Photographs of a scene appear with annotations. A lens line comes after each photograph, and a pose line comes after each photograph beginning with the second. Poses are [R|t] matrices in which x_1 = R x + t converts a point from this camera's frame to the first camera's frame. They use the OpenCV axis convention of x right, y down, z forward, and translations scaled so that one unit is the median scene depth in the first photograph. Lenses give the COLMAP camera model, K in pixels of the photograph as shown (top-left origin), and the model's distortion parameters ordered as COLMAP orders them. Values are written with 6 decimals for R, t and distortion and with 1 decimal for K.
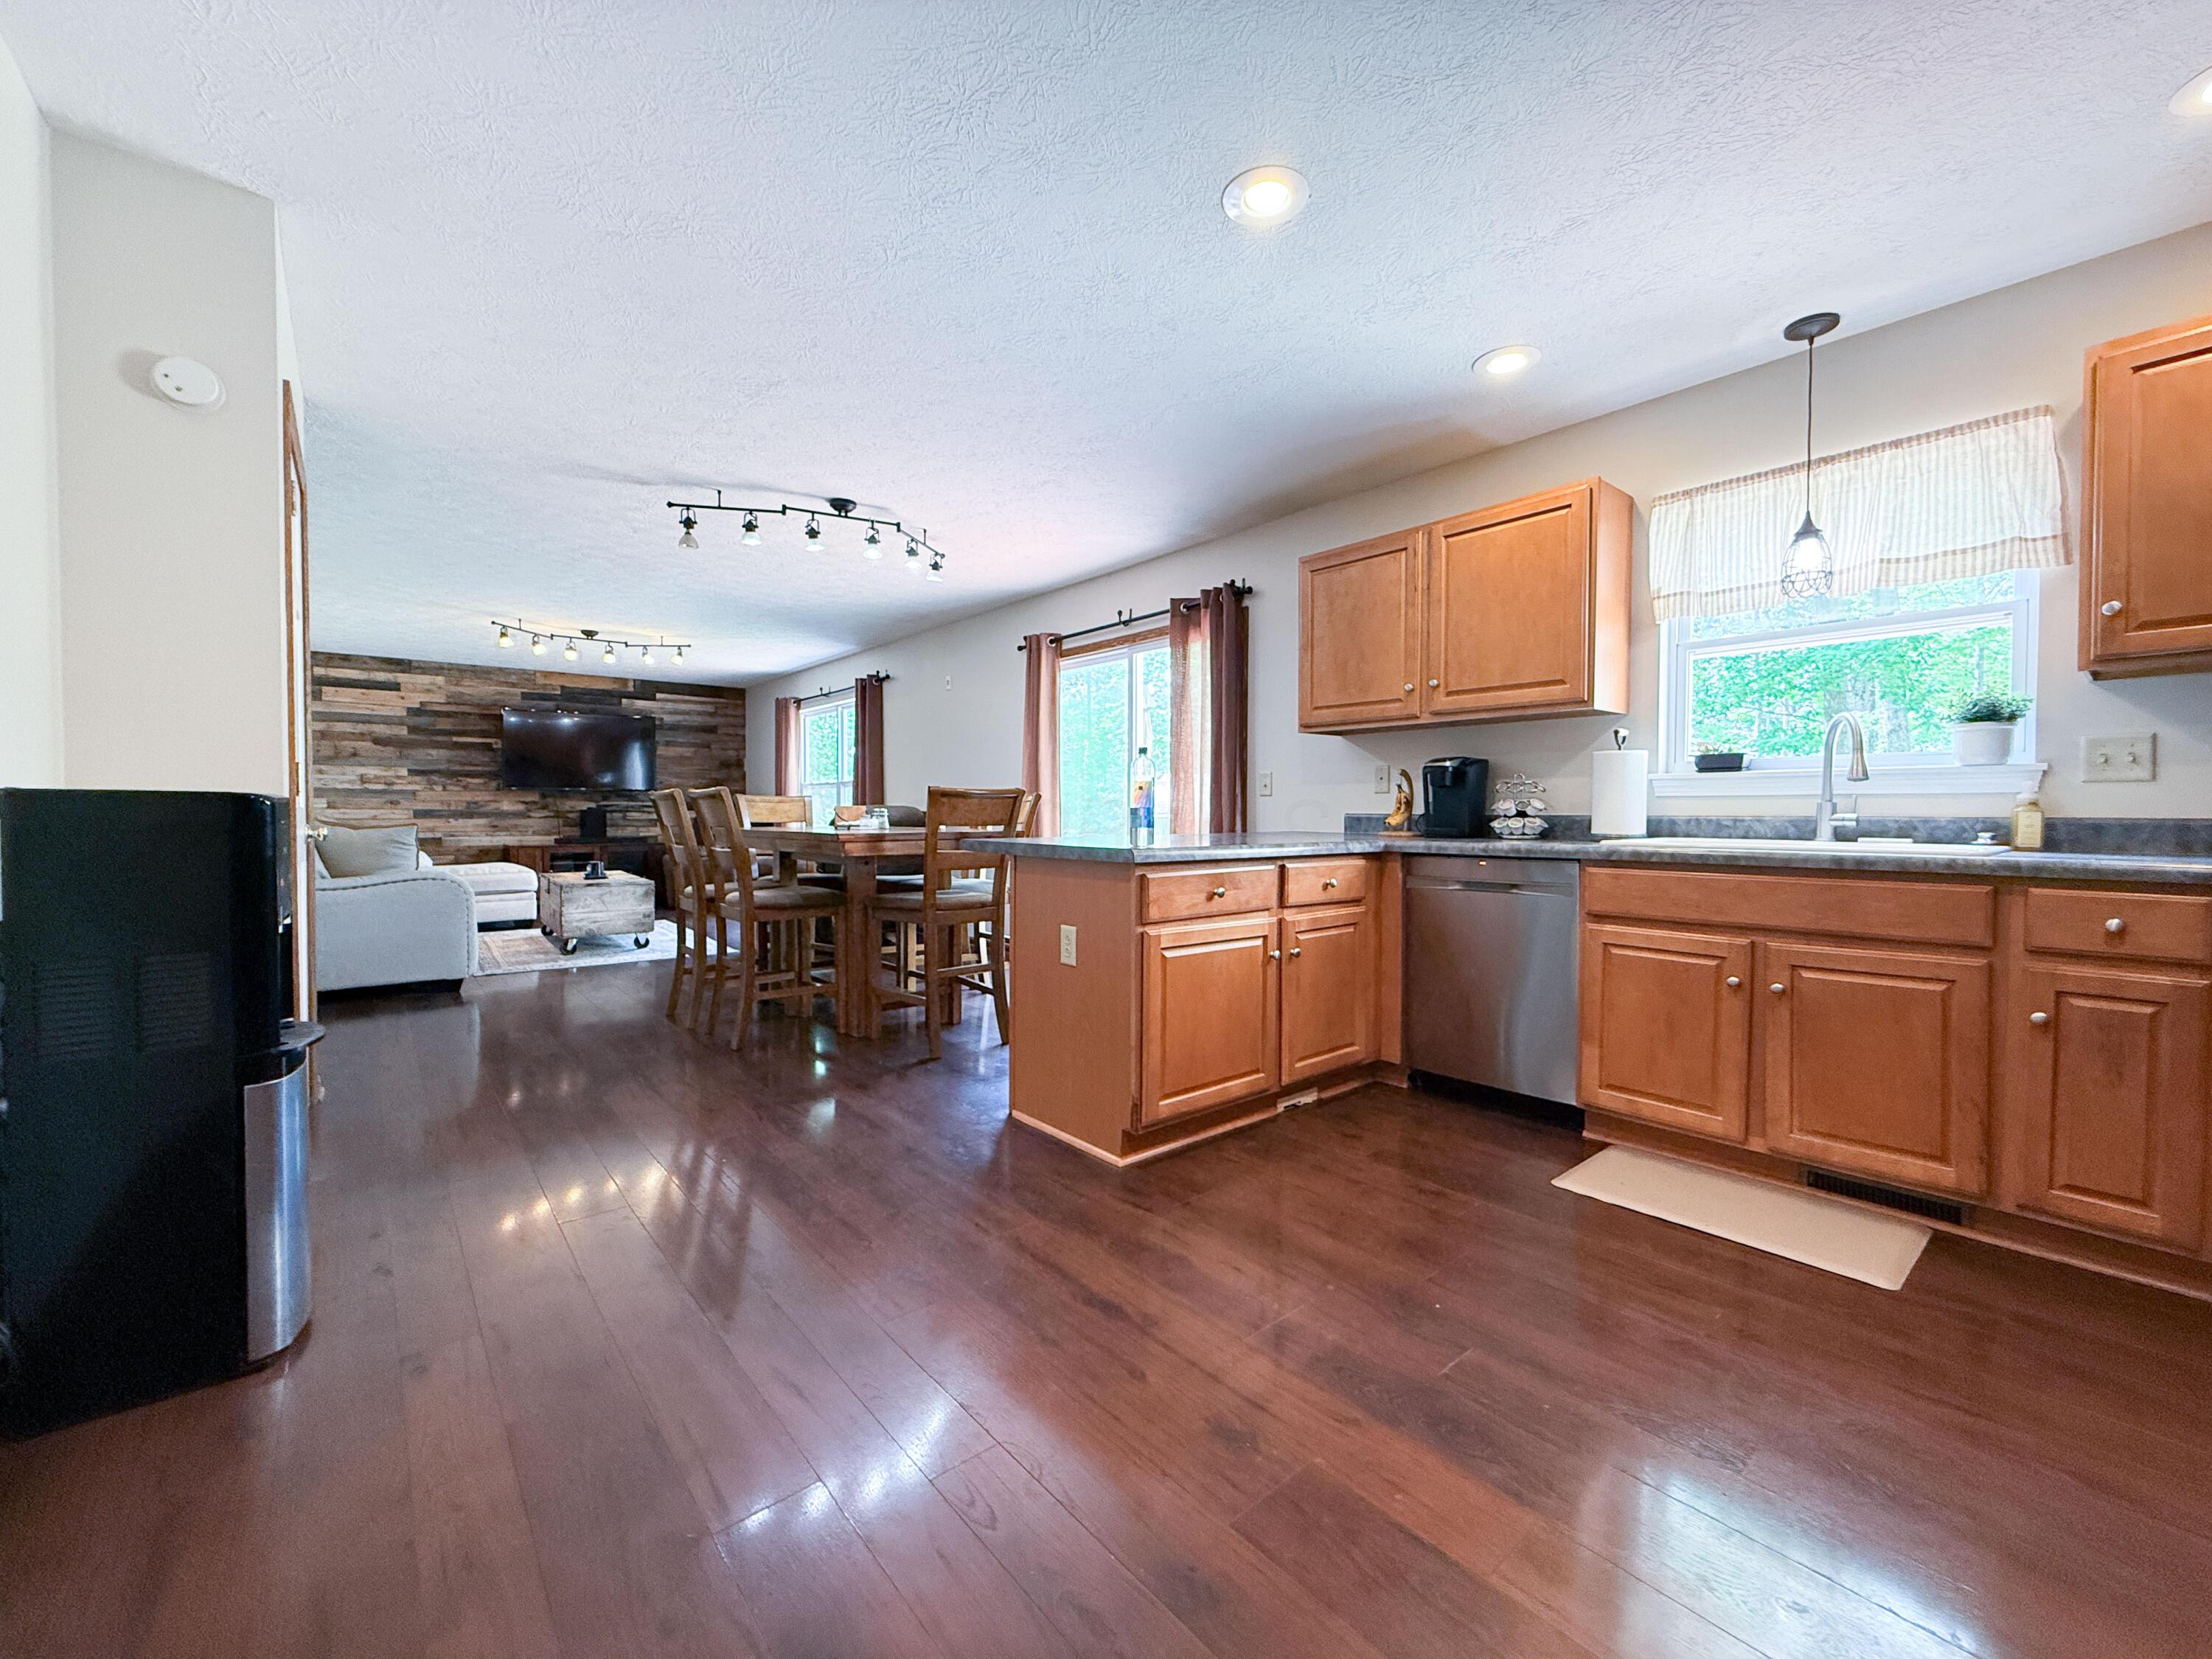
lens RADIAL K [[886.0, 0, 1098.7], [0, 886.0, 831.4], [0, 0, 1]] dist [0.000324, 0.000023]
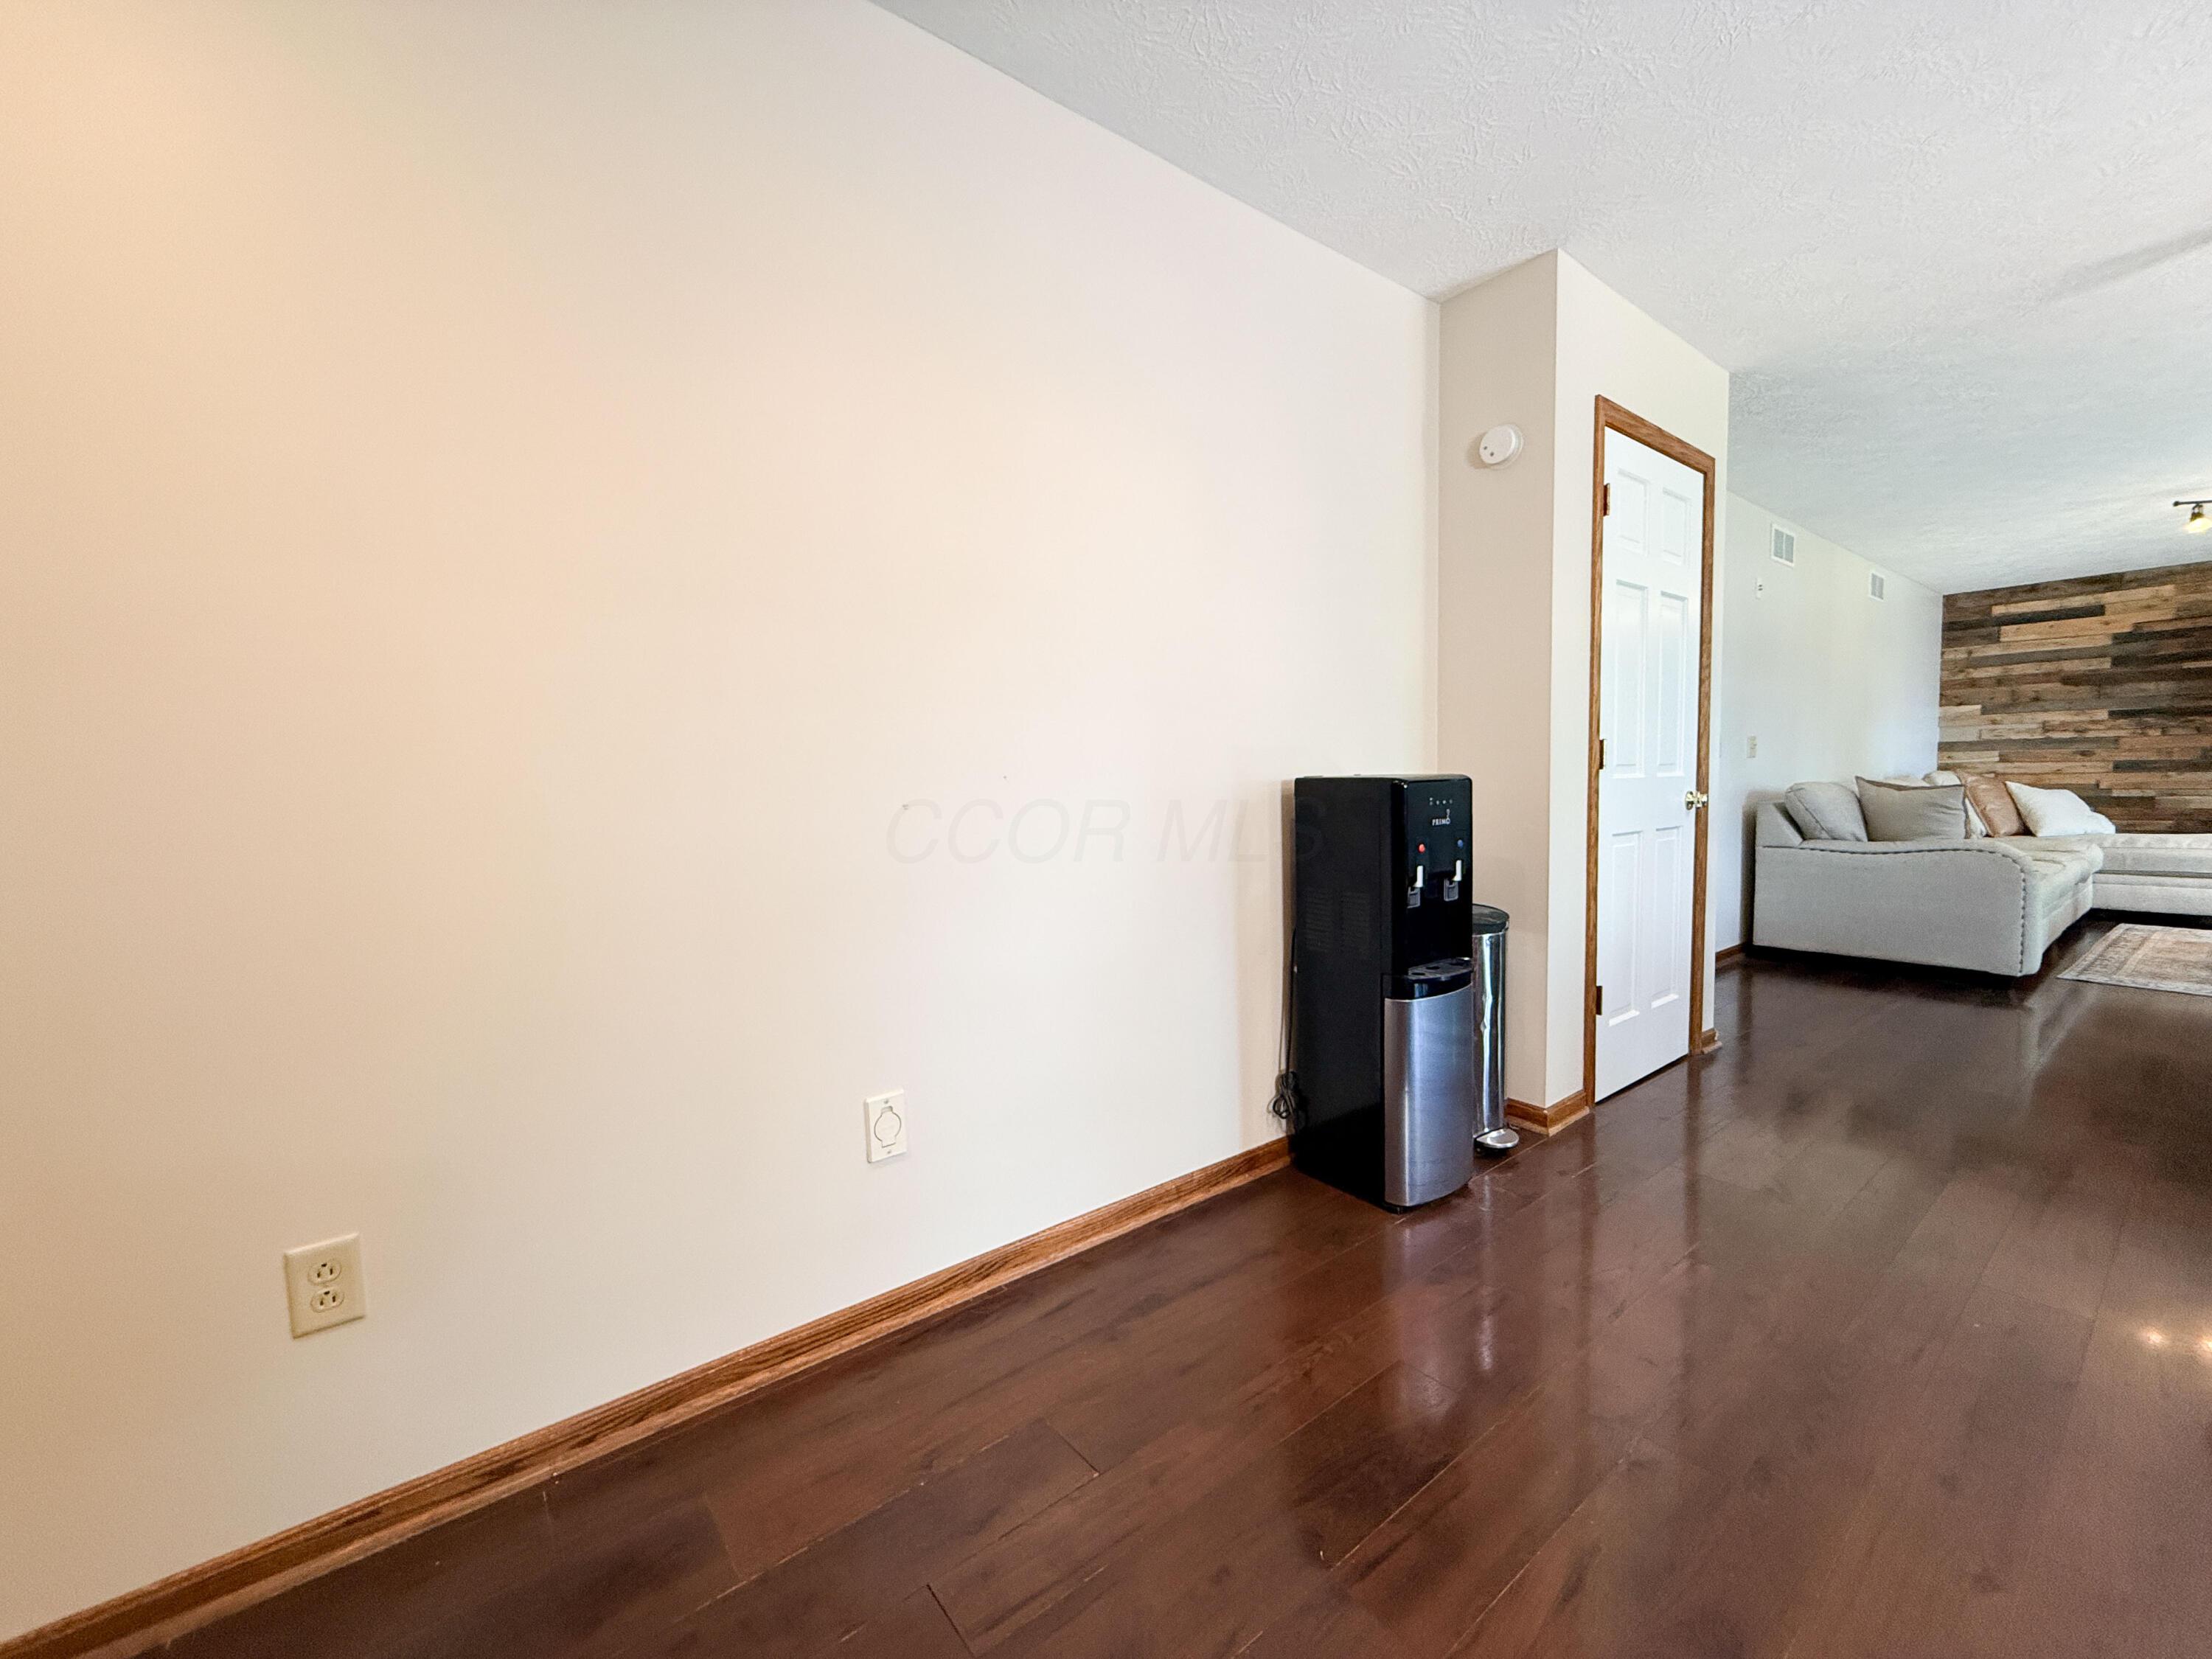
lens RADIAL K [[886.0, 0, 1098.7], [0, 886.0, 831.4], [0, 0, 1]] dist [0.000324, 0.000023]
pose [[-0.040430, 0.058369, -0.997476, 0.189117], [-0.000746, 0.998290, 0.058447, -0.020245], [0.999182, 0.003107, -0.040317, 0.312589]]
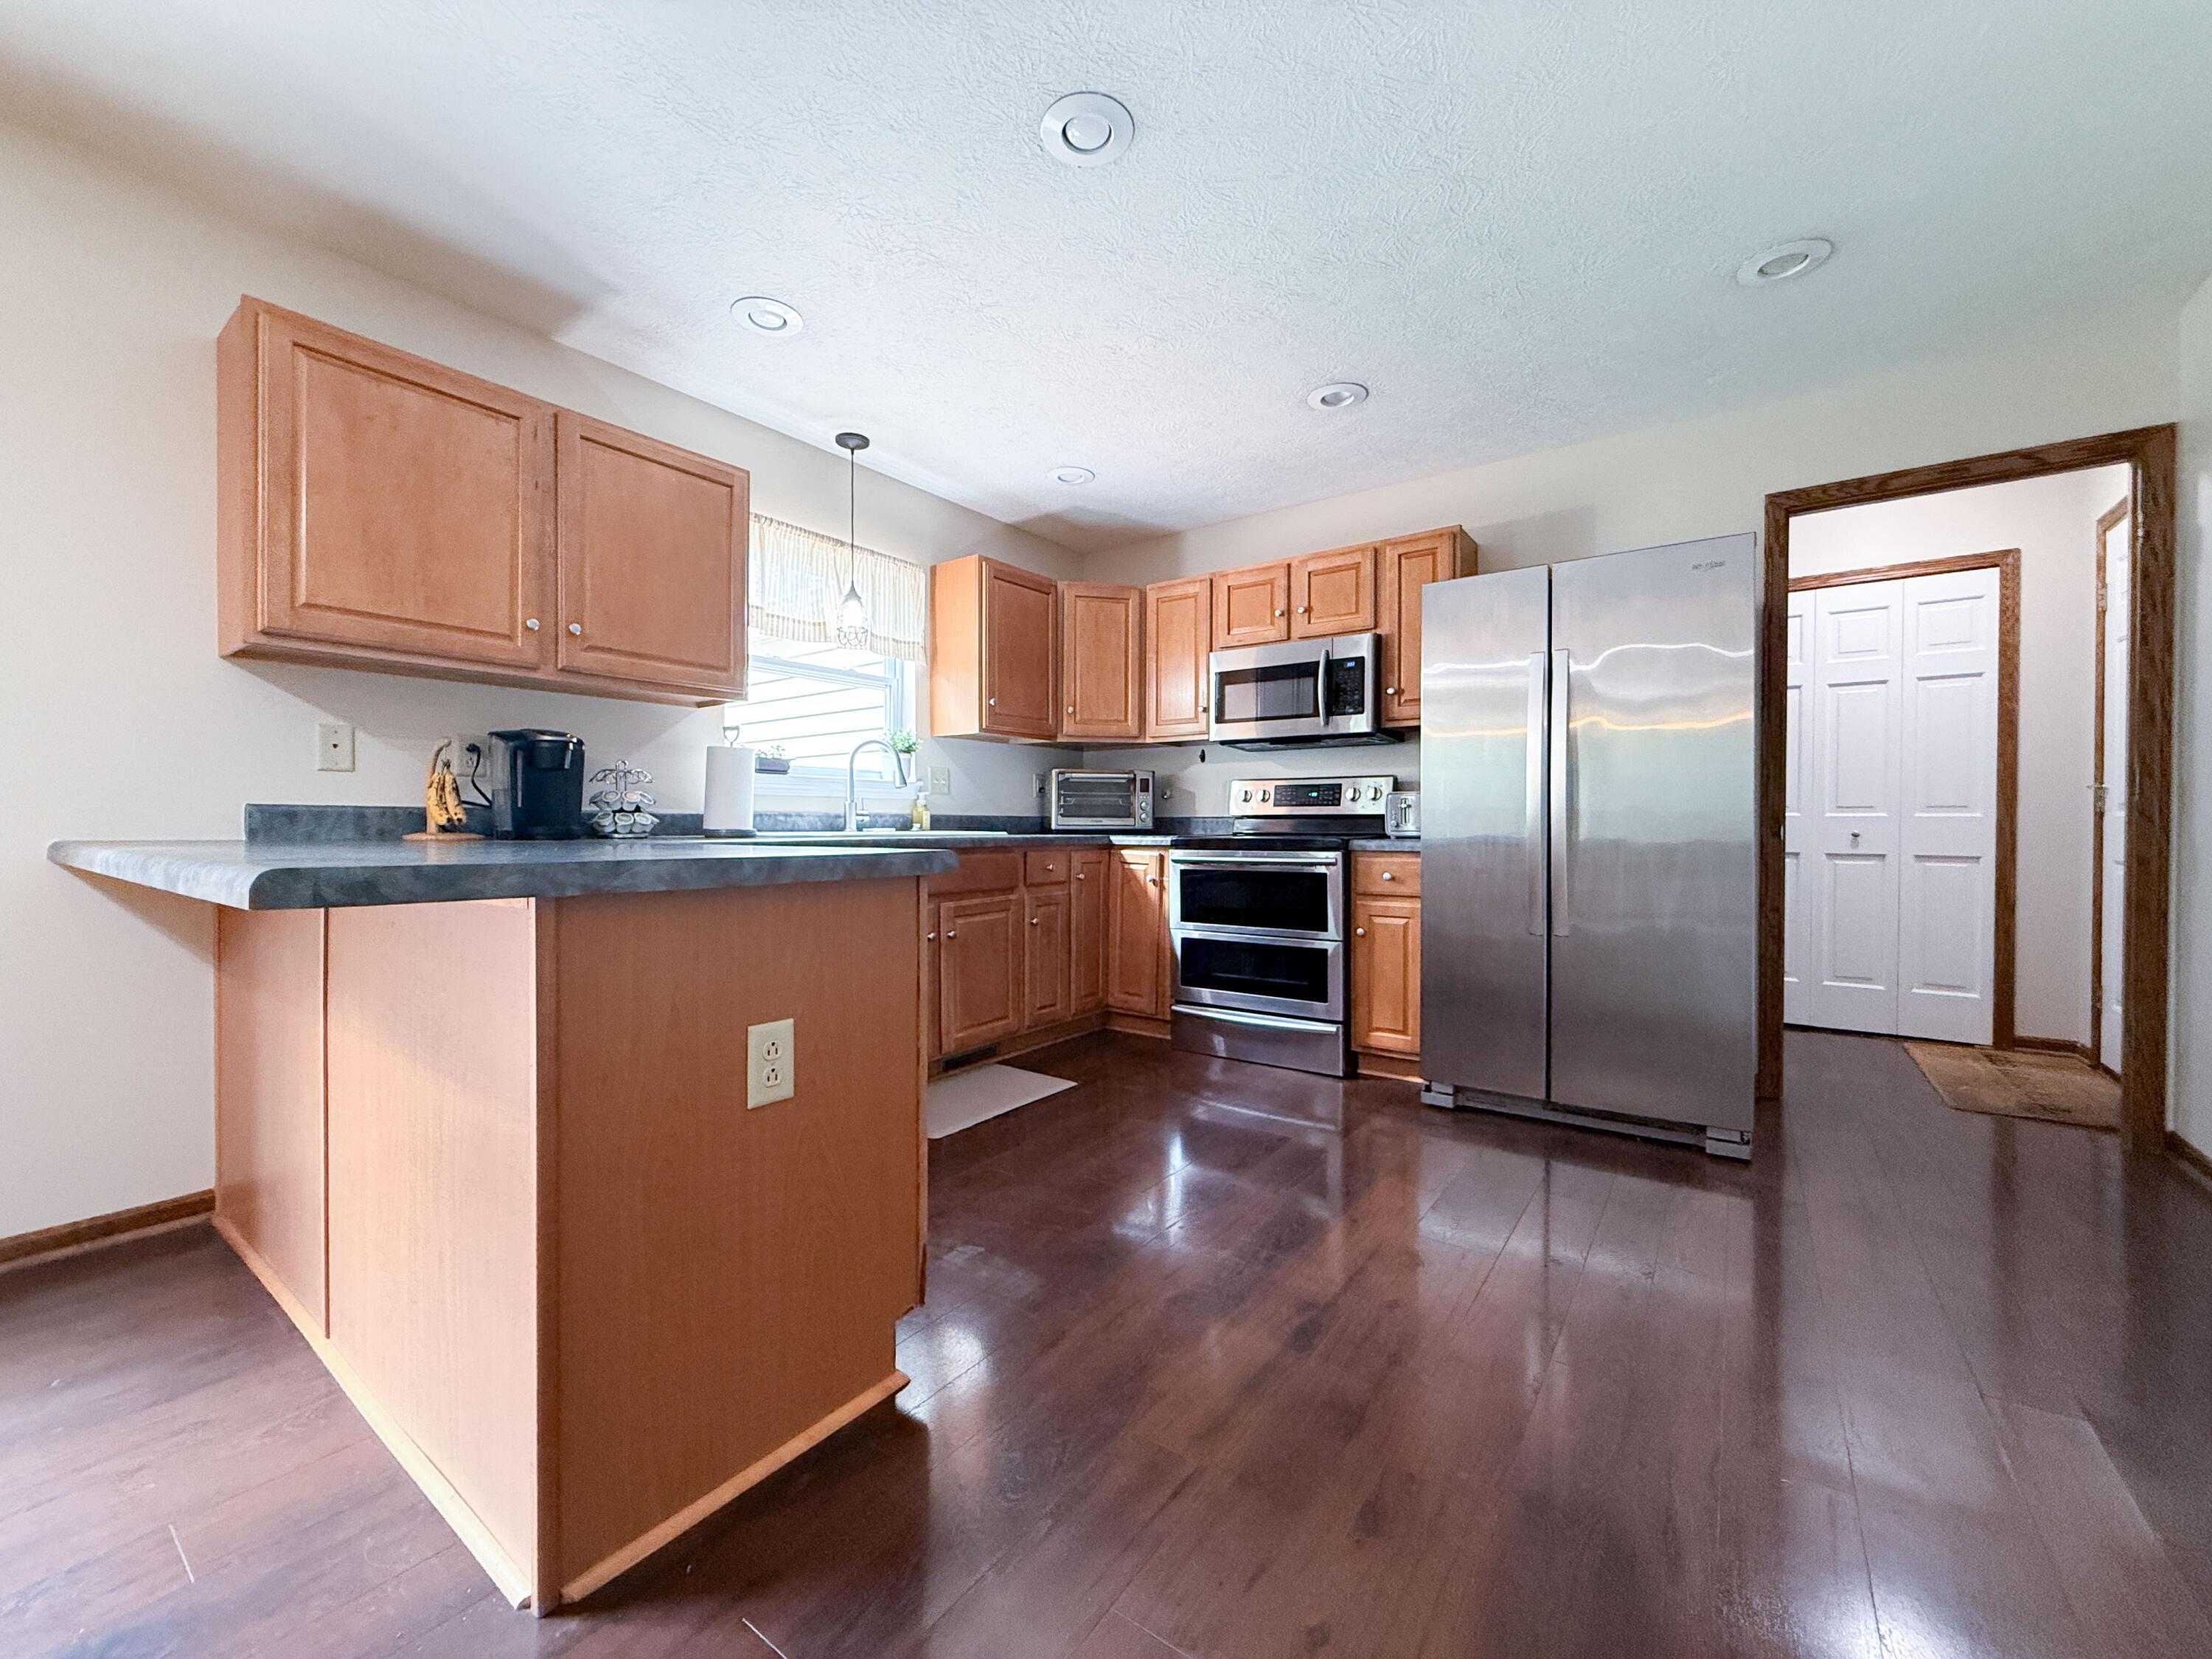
lens RADIAL K [[886.0, 0, 1098.7], [0, 886.0, 831.4], [0, 0, 1]] dist [0.000324, 0.000023]
pose [[-0.237355, -0.011638, 0.971353, -0.482112], [0.018436, 0.999694, 0.016483, -0.003195], [-0.971248, 0.021820, -0.237068, 0.822612]]
